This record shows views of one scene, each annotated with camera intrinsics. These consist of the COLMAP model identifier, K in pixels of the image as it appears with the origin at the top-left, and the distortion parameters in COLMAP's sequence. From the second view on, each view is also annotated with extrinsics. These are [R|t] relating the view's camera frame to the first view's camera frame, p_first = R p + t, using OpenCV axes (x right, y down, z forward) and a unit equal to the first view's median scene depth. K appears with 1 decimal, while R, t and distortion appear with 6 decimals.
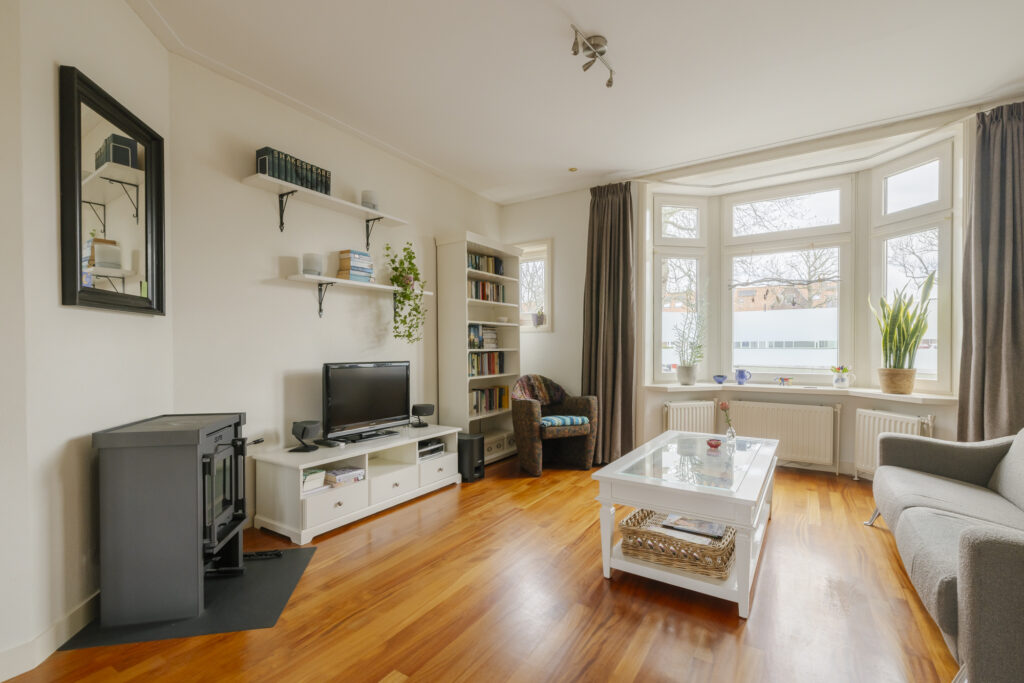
lens RADIAL K [[451.9, 0, 523.1], [0, 451.9, 350.2], [0, 0, 1]] dist [0.000510, -0.000056]
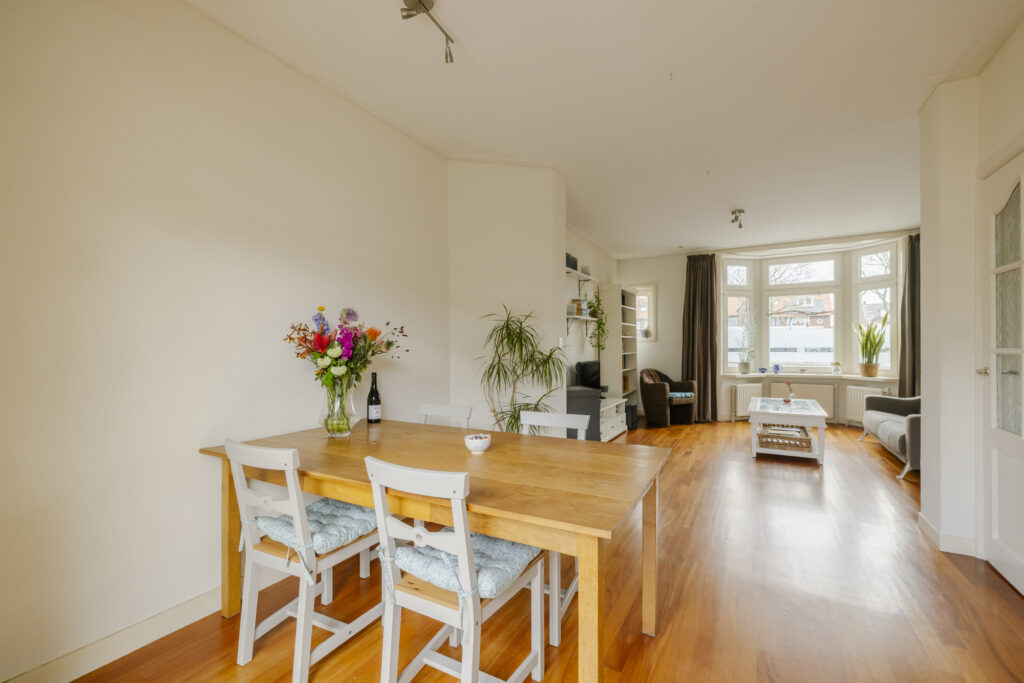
lens RADIAL K [[436.8, 0, 515.9], [0, 436.8, 344.3], [0, 0, 1]] dist [0.000128, 0.000114]
pose [[0.998582, -0.002897, 0.053150, -0.628665], [0.003435, 0.999944, -0.010041, -0.021404], [-0.053118, 0.010209, 0.998536, -0.626999]]
